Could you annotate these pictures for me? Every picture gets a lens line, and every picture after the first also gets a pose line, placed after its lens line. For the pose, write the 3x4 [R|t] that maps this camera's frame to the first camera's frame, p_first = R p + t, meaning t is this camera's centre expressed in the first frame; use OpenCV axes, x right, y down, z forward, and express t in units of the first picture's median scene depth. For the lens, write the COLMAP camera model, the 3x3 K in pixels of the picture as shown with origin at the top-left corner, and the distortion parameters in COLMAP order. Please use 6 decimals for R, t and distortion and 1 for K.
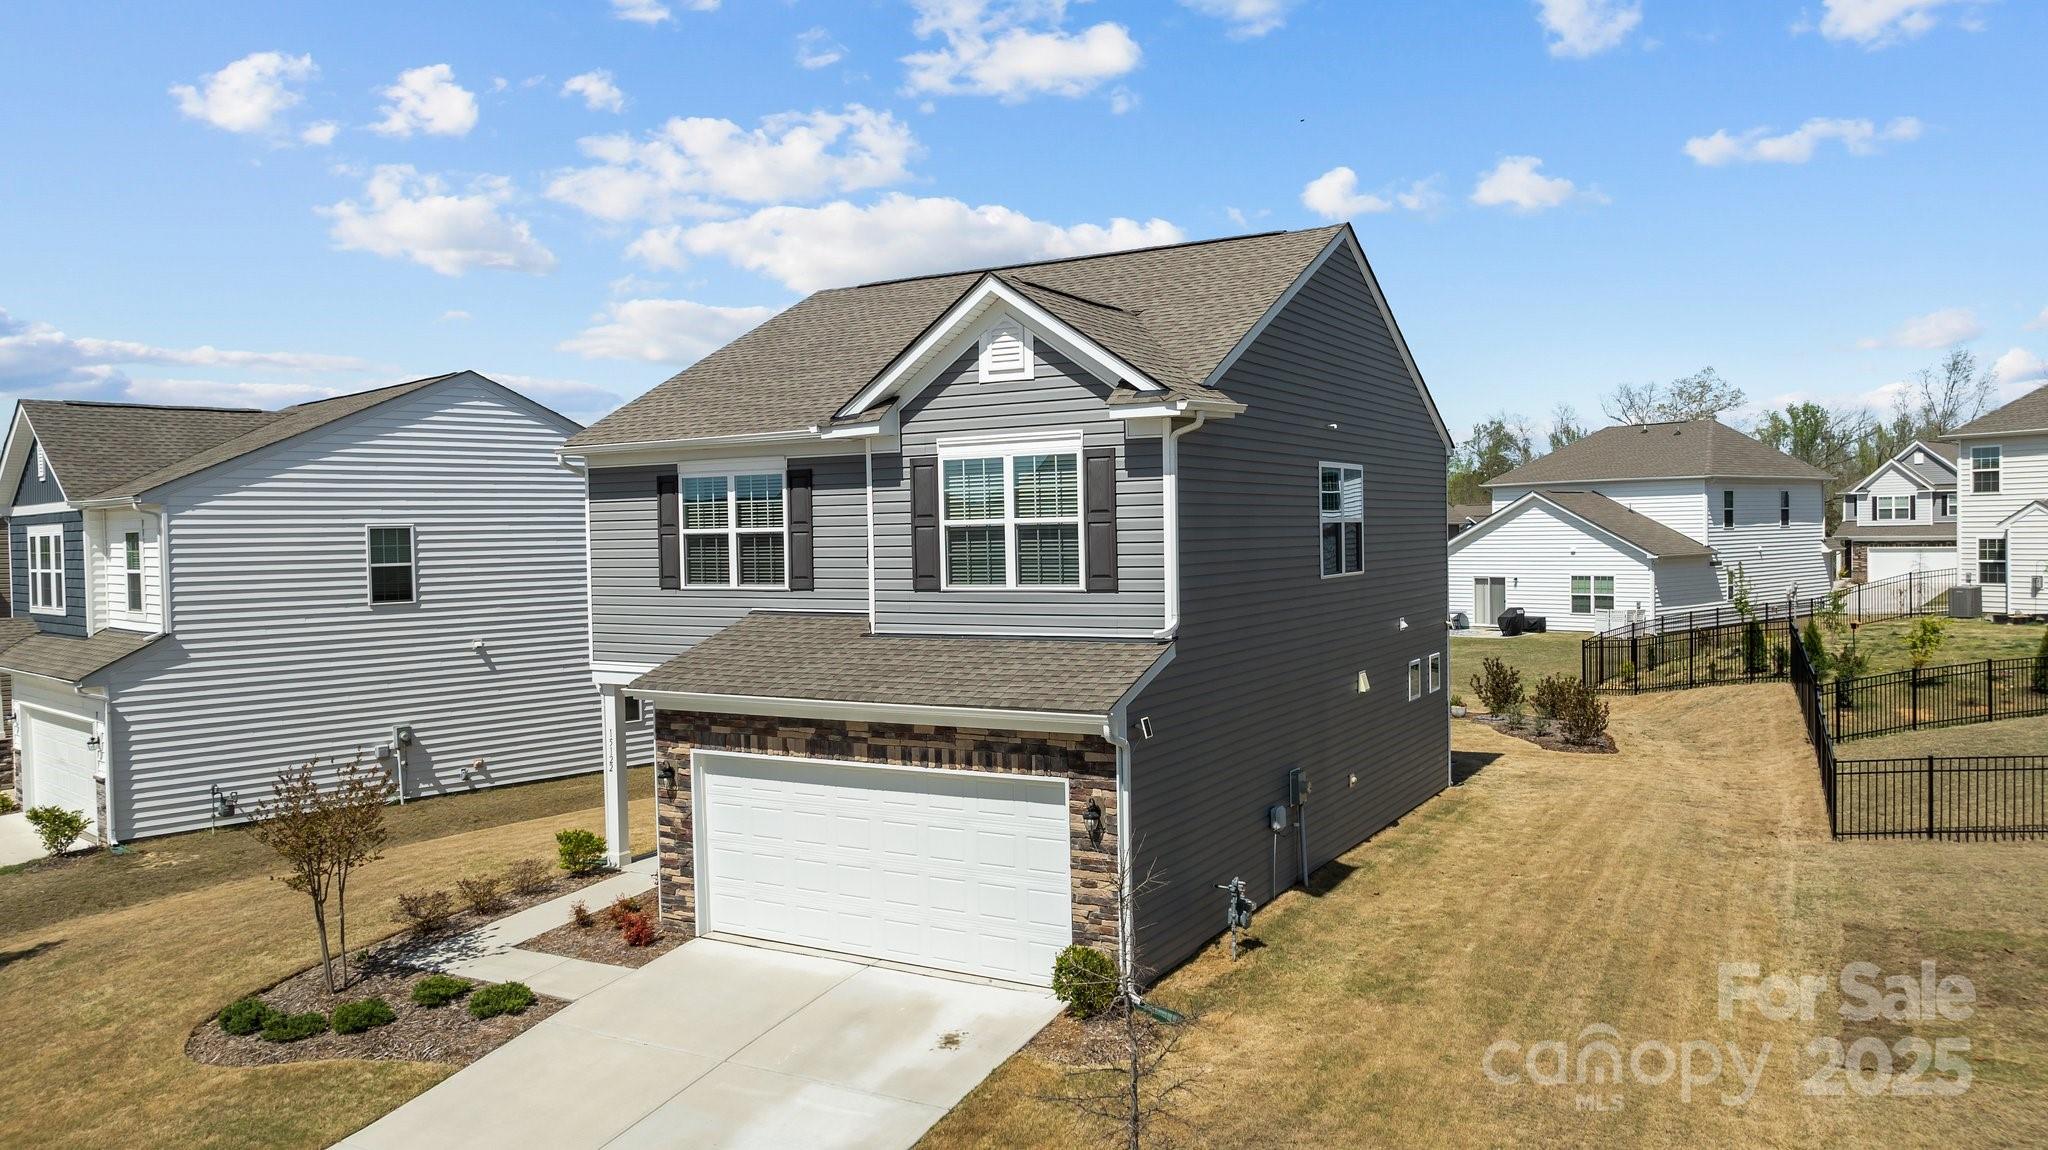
lens RADIAL K [[1455.6, 0, 1019.9], [0, 1455.6, 574.3], [0, 0, 1]] dist [-0.033190, 0.034695]
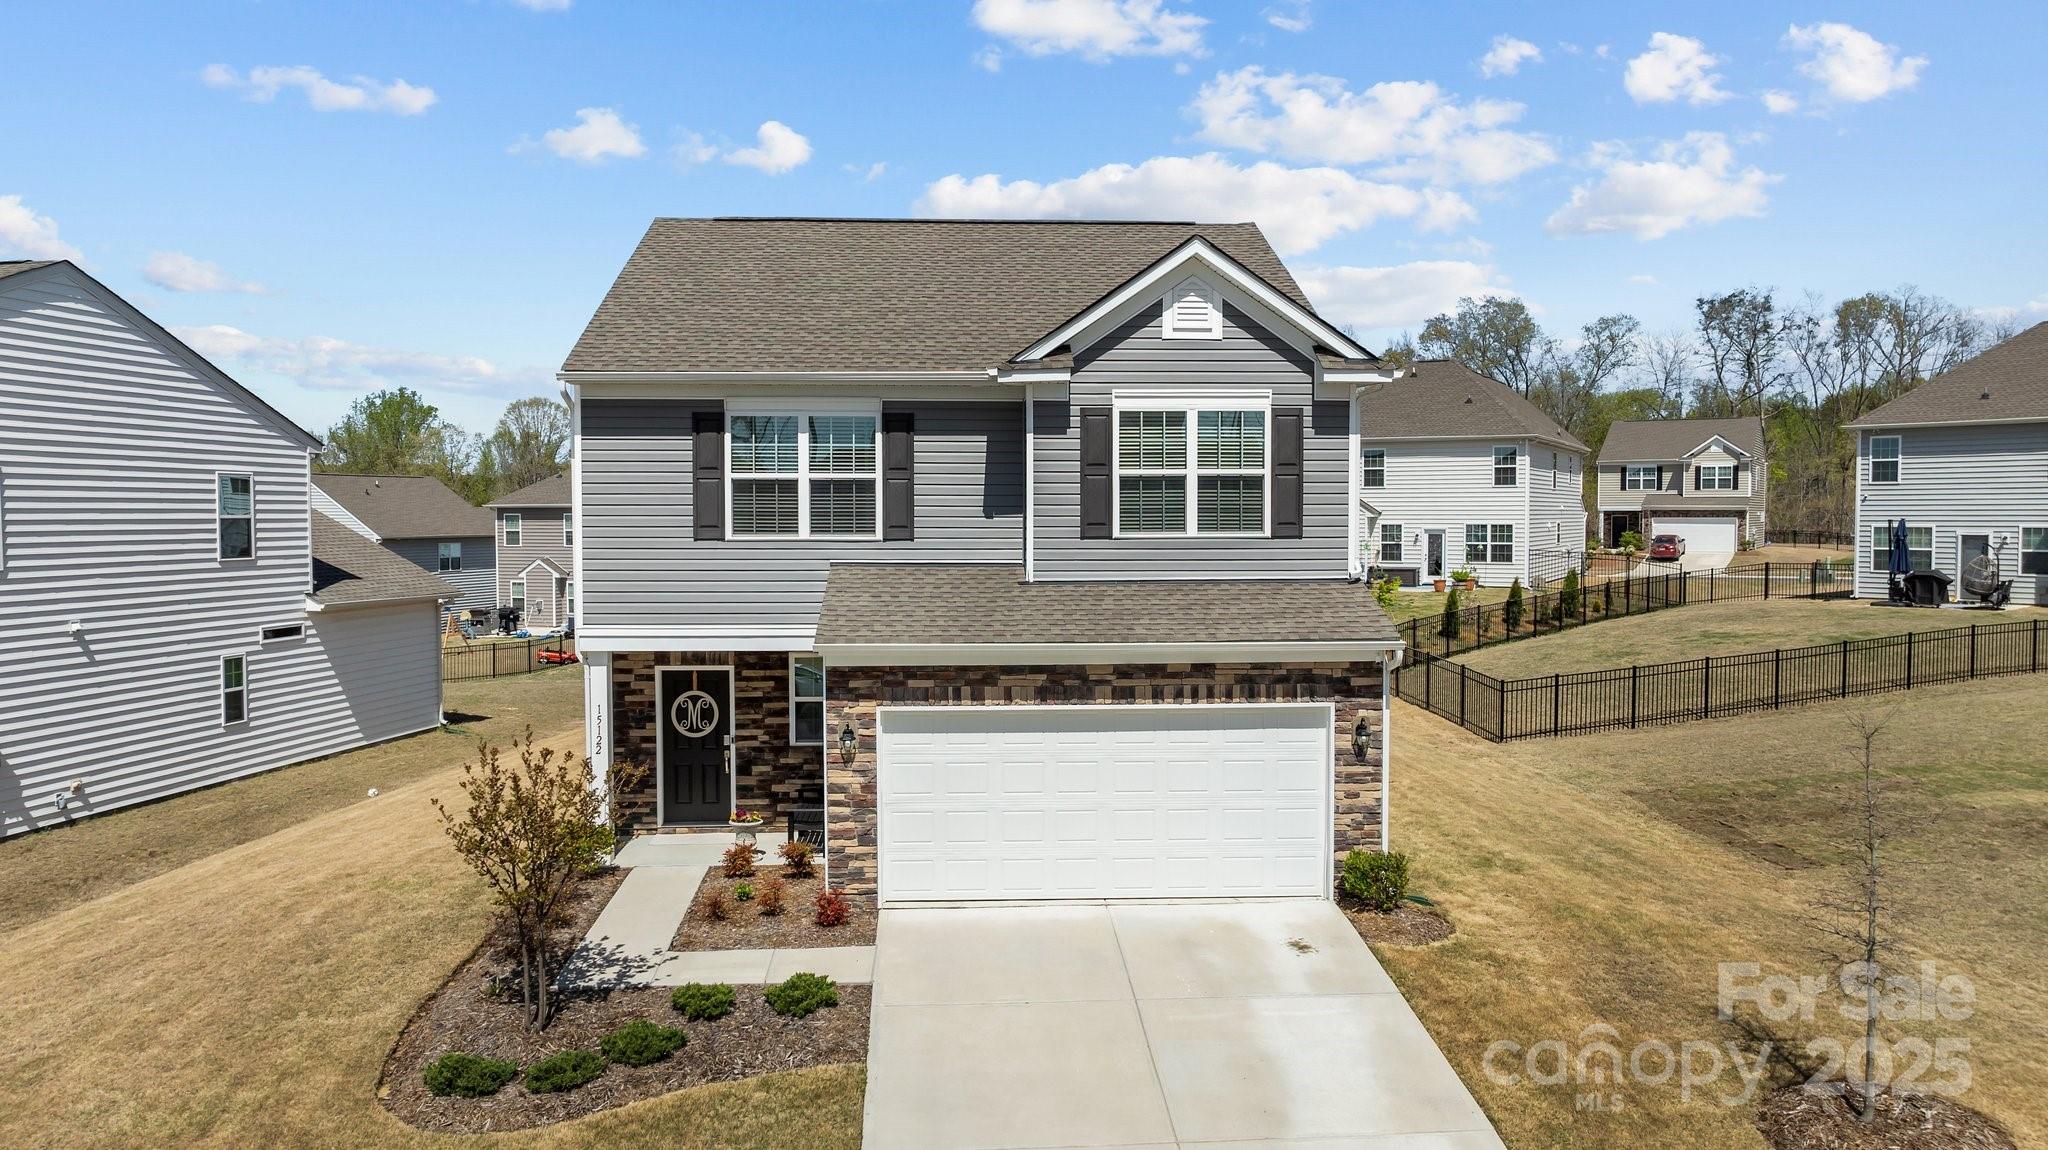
lens RADIAL K [[1487.9, 0, 1018.4], [0, 1487.9, 581.0], [0, 0, 1]] dist [-0.014486, 0.003231]
pose [[0.832686, -0.006473, 0.553708, -0.696849], [0.001315, 0.999952, 0.009712, 0.031628], [-0.553744, -0.007359, 0.832654, 0.164400]]
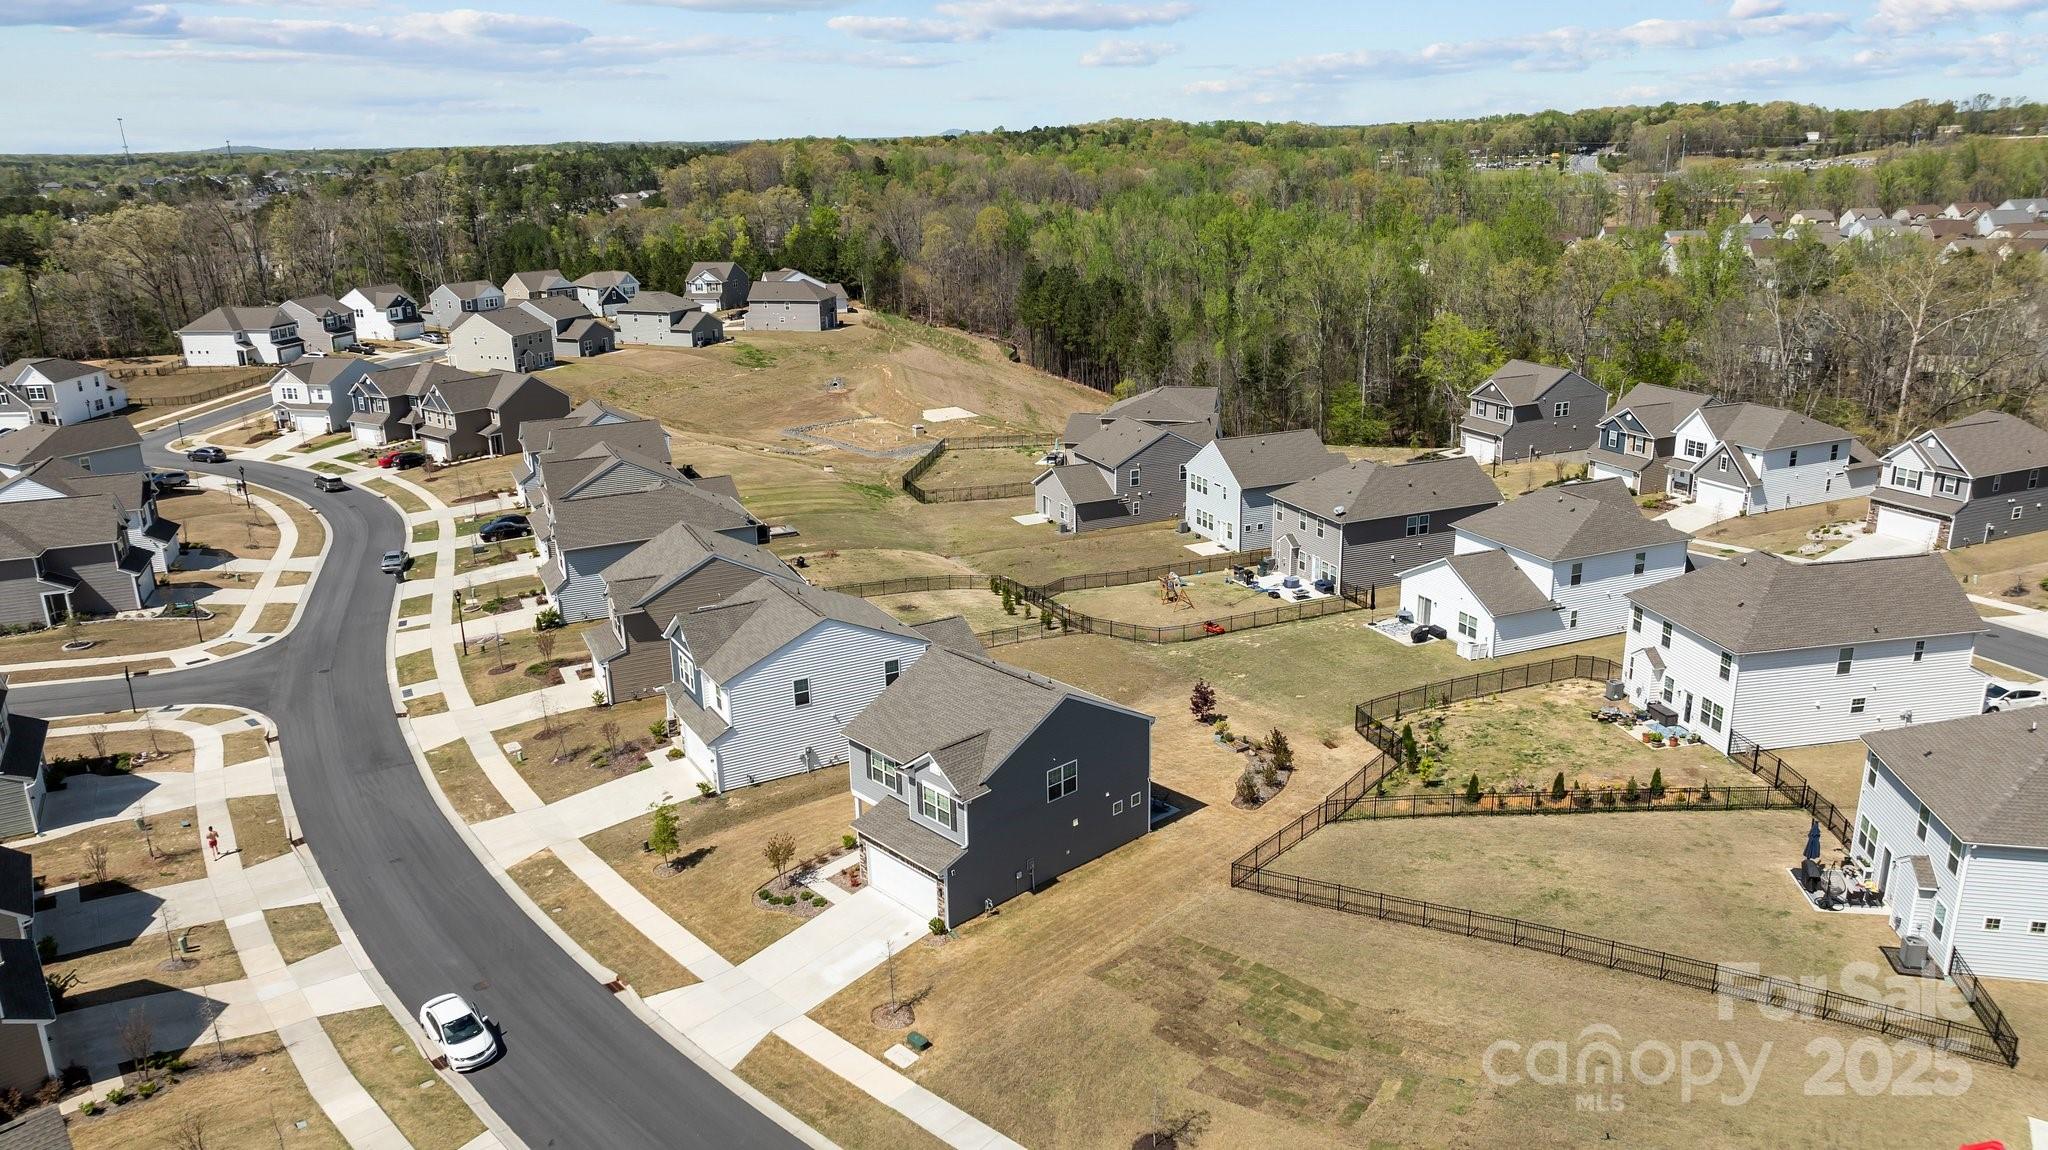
lens RADIAL K [[1487.9, 0, 1018.4], [0, 1487.9, 581.0], [0, 0, 1]] dist [-0.014486, 0.003231]
pose [[0.954006, 0.086439, -0.287054, 1.265967], [-0.002340, 0.959647, 0.281196, -1.699084], [0.299777, -0.267591, 0.915712, -2.369476]]
